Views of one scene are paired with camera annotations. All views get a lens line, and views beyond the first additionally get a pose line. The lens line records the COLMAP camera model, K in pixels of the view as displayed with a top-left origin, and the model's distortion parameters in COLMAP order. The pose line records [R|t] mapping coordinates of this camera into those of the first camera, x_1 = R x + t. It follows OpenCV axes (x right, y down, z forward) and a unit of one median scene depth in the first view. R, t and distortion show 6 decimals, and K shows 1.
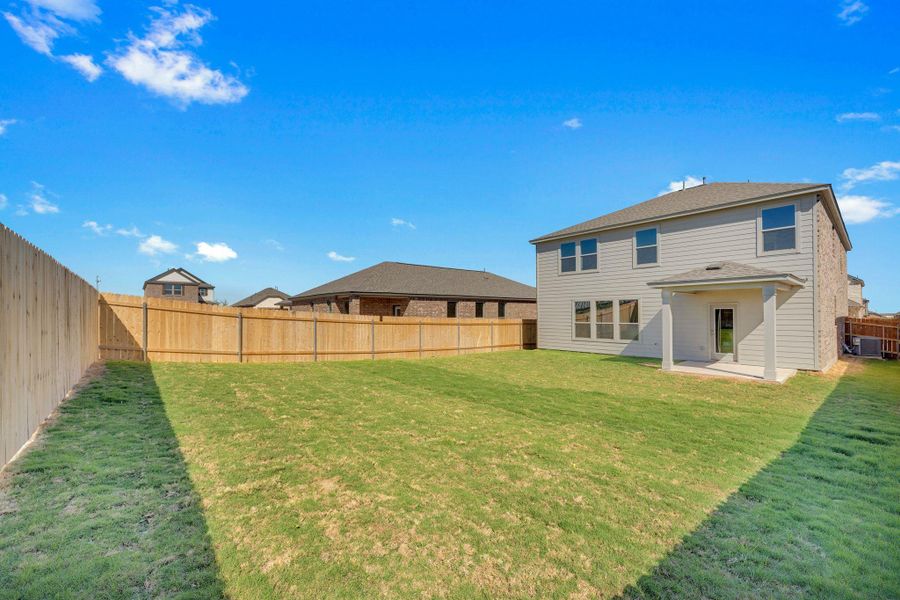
lens RADIAL K [[366.9, 0, 445.4], [0, 366.9, 308.1], [0, 0, 1]] dist [0.001292, 0.000070]
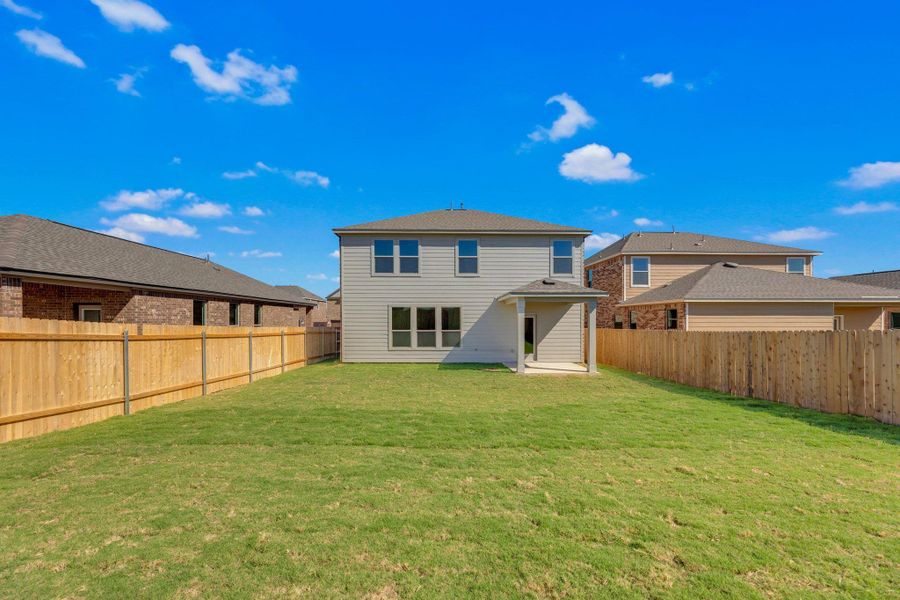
lens RADIAL K [[371.7, 0, 452.7], [0, 371.7, 324.1], [0, 0, 1]] dist [-0.001243, -0.000184]
pose [[0.631196, -0.002487, 0.775619, -0.259446], [-0.017410, 0.999697, 0.017374, 0.005491], [-0.775428, -0.024470, 0.630962, 0.312987]]
